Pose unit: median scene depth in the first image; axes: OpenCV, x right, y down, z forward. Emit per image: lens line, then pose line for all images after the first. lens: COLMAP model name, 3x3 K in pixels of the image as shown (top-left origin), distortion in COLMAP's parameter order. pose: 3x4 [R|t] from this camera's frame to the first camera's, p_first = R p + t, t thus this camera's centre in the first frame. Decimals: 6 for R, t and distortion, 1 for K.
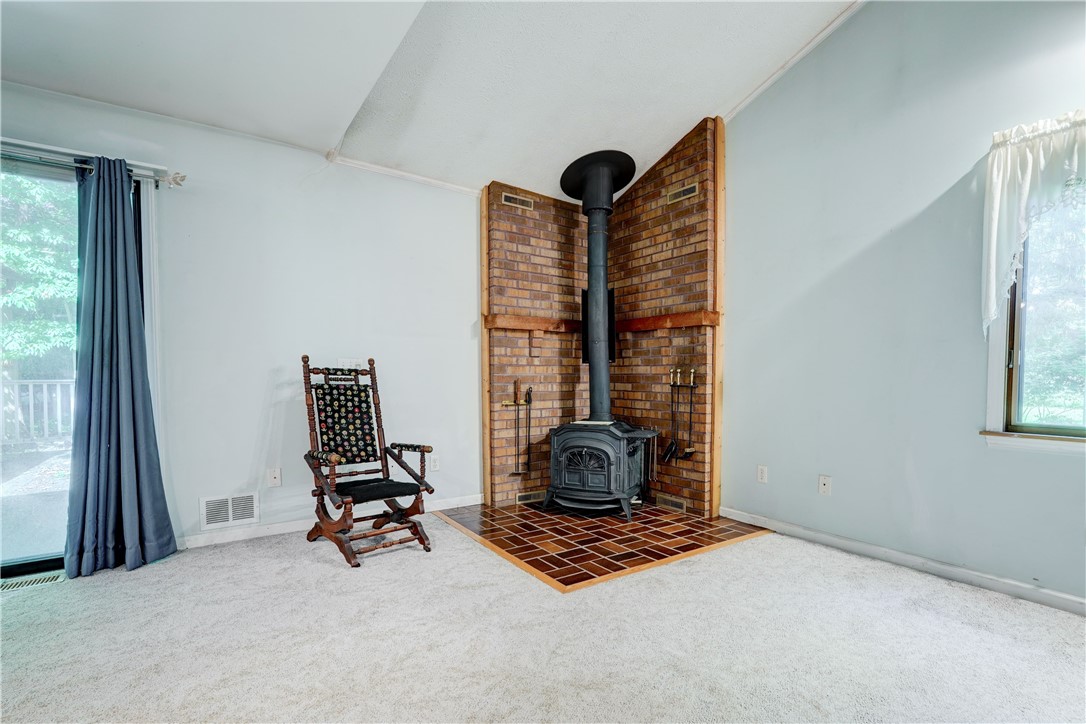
lens RADIAL K [[503.6, 0, 544.5], [0, 503.6, 393.2], [0, 0, 1]] dist [-0.005322, 0.000823]
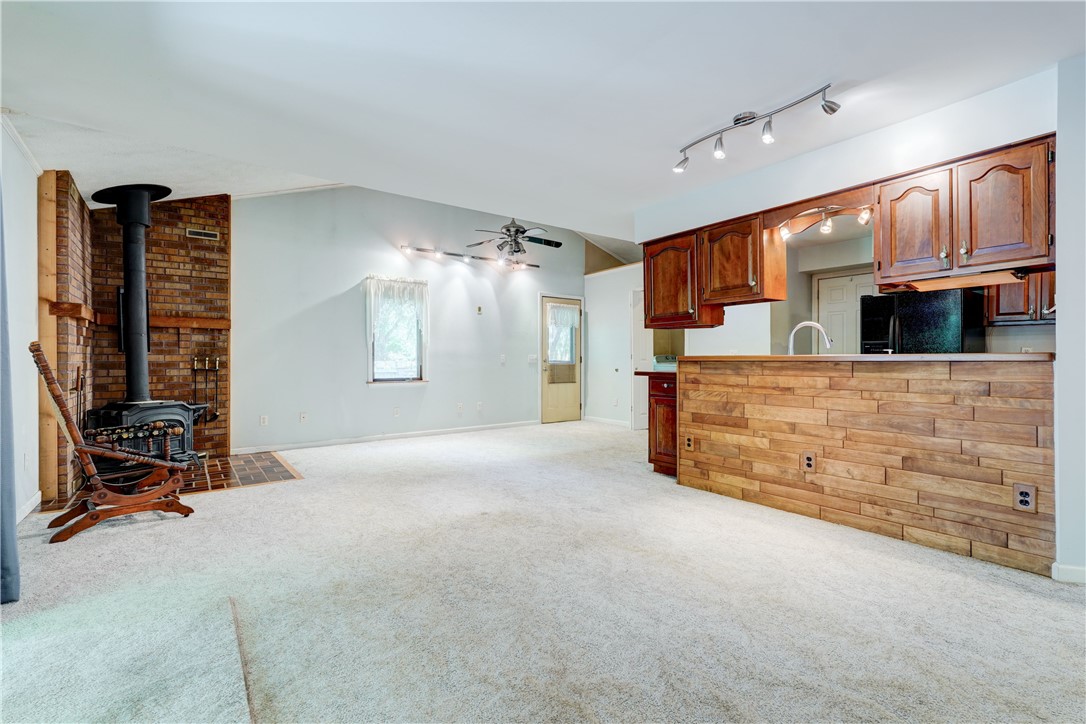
lens RADIAL K [[491.1, 0, 548.1], [0, 491.1, 361.9], [0, 0, 1]] dist [-0.004289, 0.000057]
pose [[-0.043199, -0.003986, 0.999059, -1.174055], [0.040251, 0.999173, 0.005727, -0.005901], [-0.998255, 0.040460, -0.043003, 0.103502]]
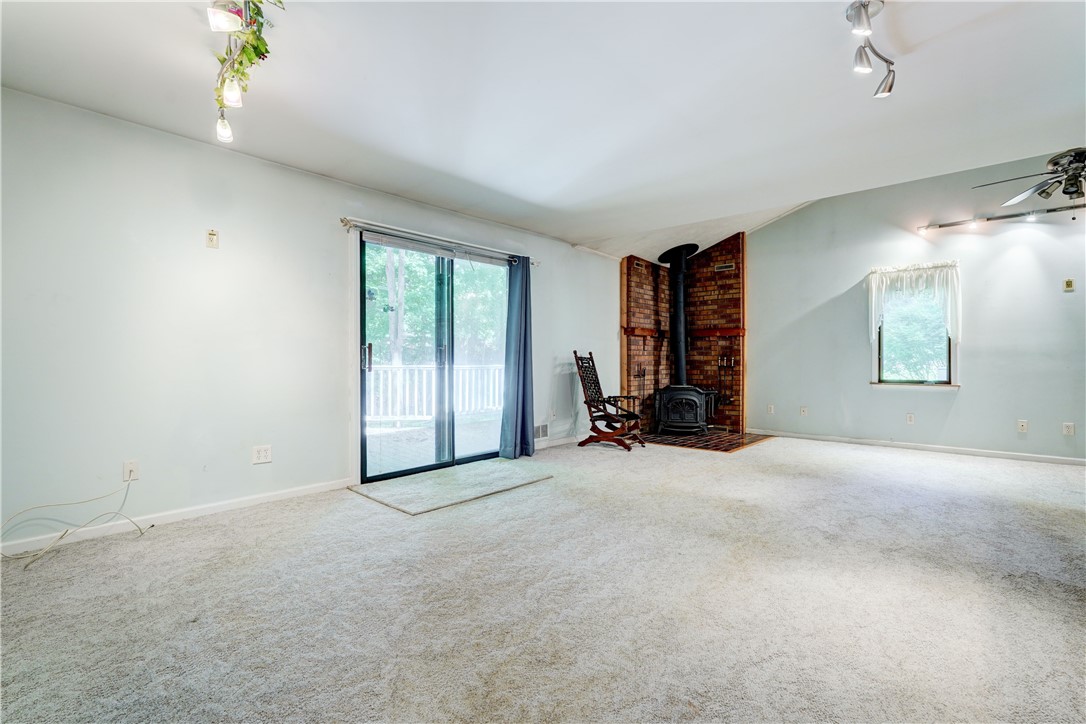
lens RADIAL K [[494.0, 0, 540.9], [0, 494.0, 358.4], [0, 0, 1]] dist [-0.001226, 0.006315]
pose [[0.970444, 0.001145, 0.241325, -0.892225], [0.008801, 0.999156, -0.040131, 0.025446], [-0.241167, 0.041069, 0.969614, -0.678231]]
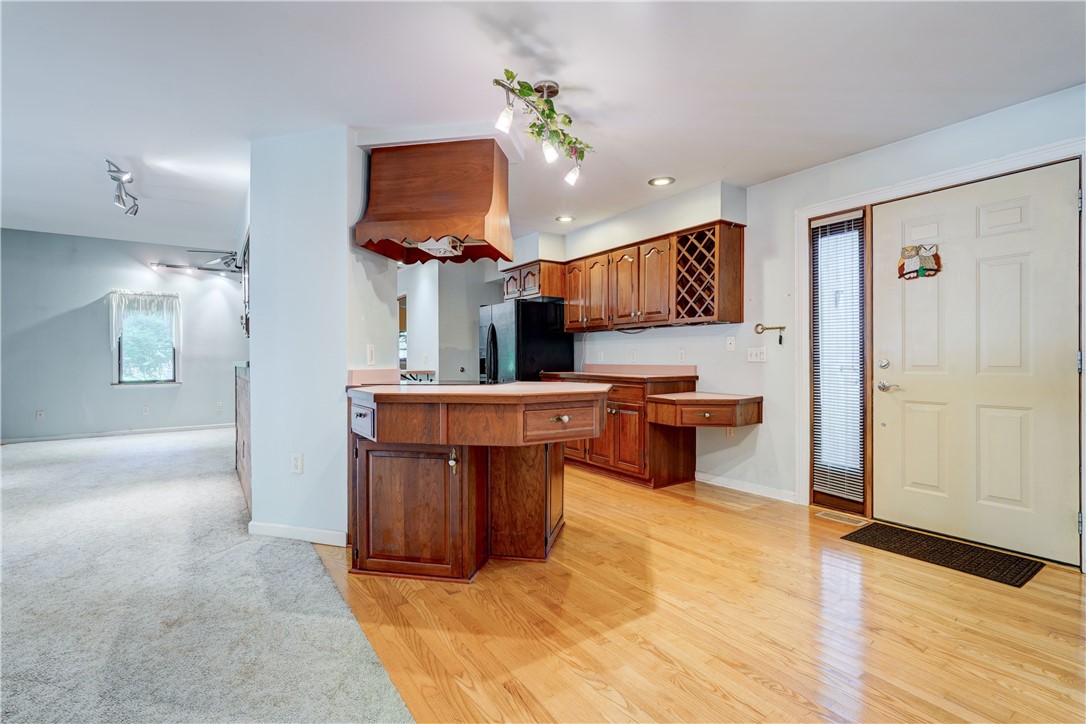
lens RADIAL K [[499.6, 0, 556.7], [0, 499.6, 360.5], [0, 0, 1]] dist [-0.025816, 0.010293]
pose [[-0.012599, -0.000544, 0.999920, -1.430901], [0.044126, 0.999025, 0.001100, 0.034328], [-0.998947, 0.044136, -0.012562, -1.109379]]
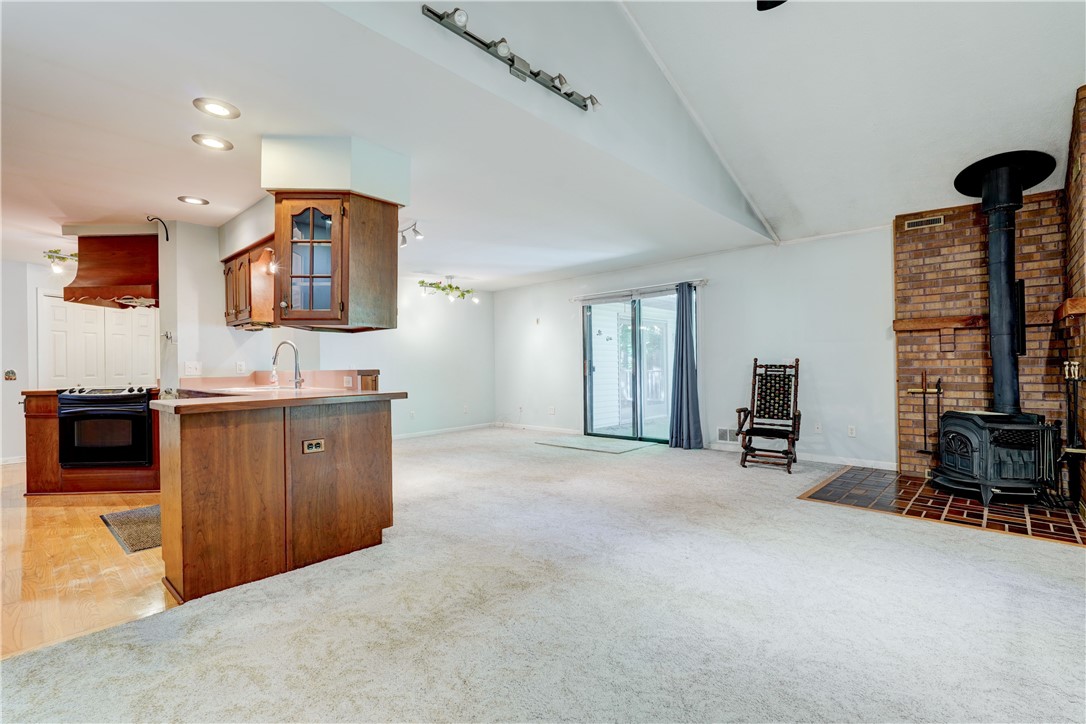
lens RADIAL K [[491.1, 0, 548.1], [0, 491.1, 361.9], [0, 0, 1]] dist [-0.004289, 0.000057]
pose [[0.220128, -0.012035, -0.975397, 0.950980], [-0.025517, 0.999511, -0.018091, -0.007020], [0.975137, 0.028872, 0.219713, -0.126904]]
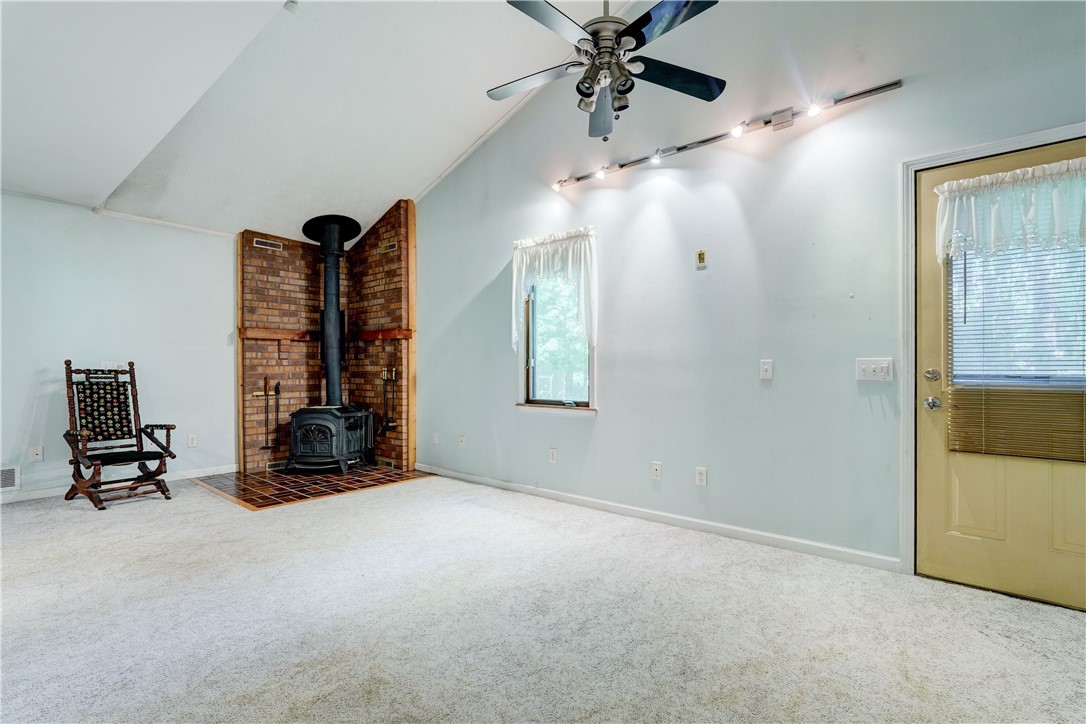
lens RADIAL K [[501.5, 0, 540.6], [0, 501.5, 364.8], [0, 0, 1]] dist [-0.014345, 0.011056]
pose [[0.965853, -0.002156, 0.259080, 0.328672], [0.013489, 0.999028, -0.041975, 0.008472], [-0.258738, 0.044037, 0.964943, -0.504309]]
